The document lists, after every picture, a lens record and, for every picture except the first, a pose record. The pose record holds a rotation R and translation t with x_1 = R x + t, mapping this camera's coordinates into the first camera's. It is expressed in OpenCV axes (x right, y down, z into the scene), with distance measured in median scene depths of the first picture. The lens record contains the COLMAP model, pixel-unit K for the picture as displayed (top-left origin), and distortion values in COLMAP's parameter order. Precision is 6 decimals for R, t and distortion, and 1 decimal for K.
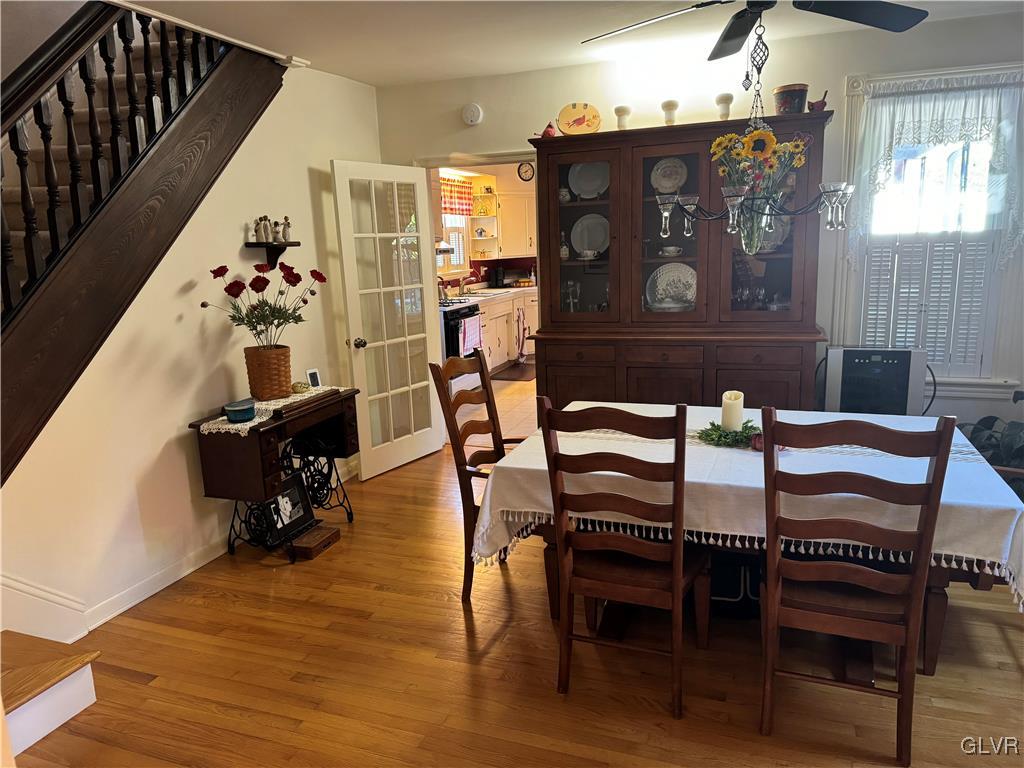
lens RADIAL K [[712.9, 0, 514.2], [0, 712.9, 384.0], [0, 0, 1]] dist [0.002026, -0.000237]
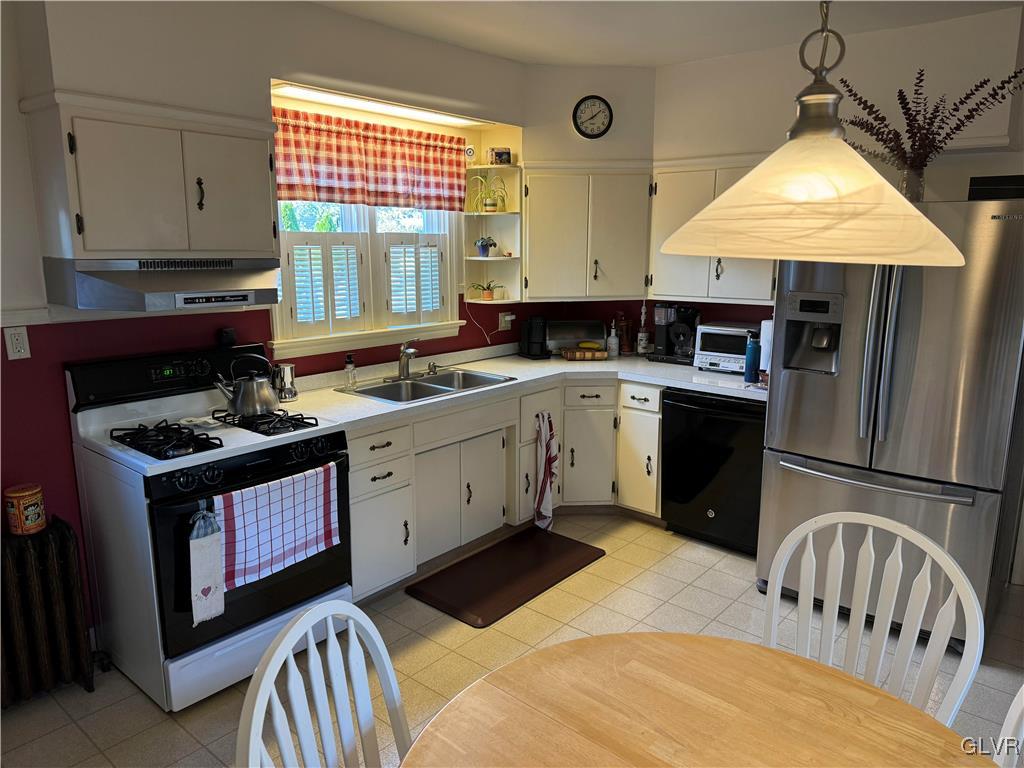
lens RADIAL K [[712.9, 0, 509.1], [0, 712.9, 382.8], [0, 0, 1]] dist [0.002026, -0.000237]
pose [[0.939094, 0.100914, -0.328510, 0.135267], [-0.102509, 0.994653, 0.012509, -0.129646], [0.328016, 0.021928, 0.944418, 0.557605]]
